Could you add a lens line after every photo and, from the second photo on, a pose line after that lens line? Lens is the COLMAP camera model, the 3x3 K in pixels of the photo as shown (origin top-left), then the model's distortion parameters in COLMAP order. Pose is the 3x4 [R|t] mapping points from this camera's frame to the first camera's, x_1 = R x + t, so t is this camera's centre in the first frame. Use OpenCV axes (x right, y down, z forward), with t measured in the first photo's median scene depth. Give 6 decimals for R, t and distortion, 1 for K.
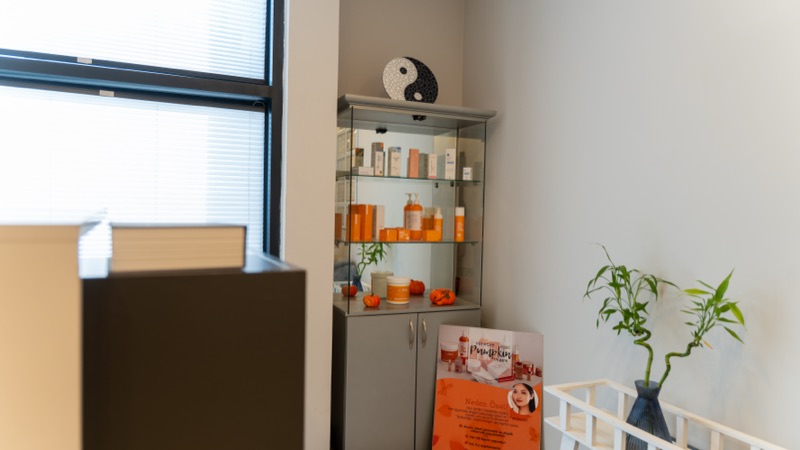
lens RADIAL K [[540.6, 0, 395.1], [0, 540.6, 232.0], [0, 0, 1]] dist [-0.011560, -0.002183]
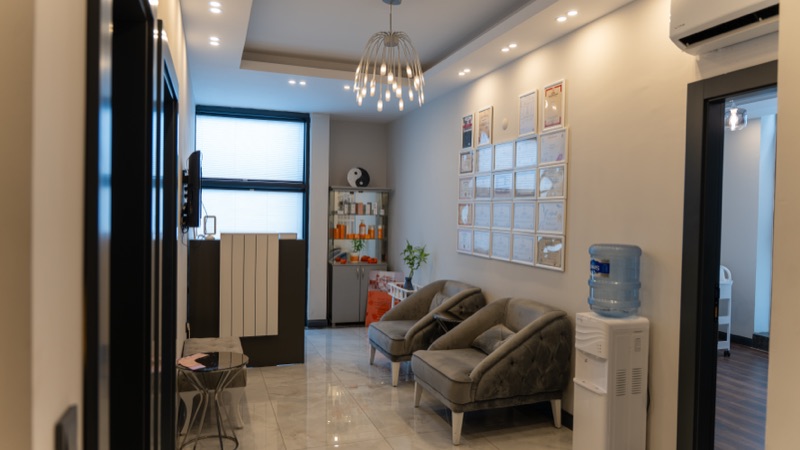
lens RADIAL K [[540.6, 0, 402.5], [0, 540.6, 225.0], [0, 0, 1]] dist [-0.011560, -0.002183]
pose [[0.997545, -0.005714, -0.069799, 0.432845], [0.003965, 0.999675, -0.025175, 0.017954], [0.069920, 0.024836, 0.997243, -1.625535]]
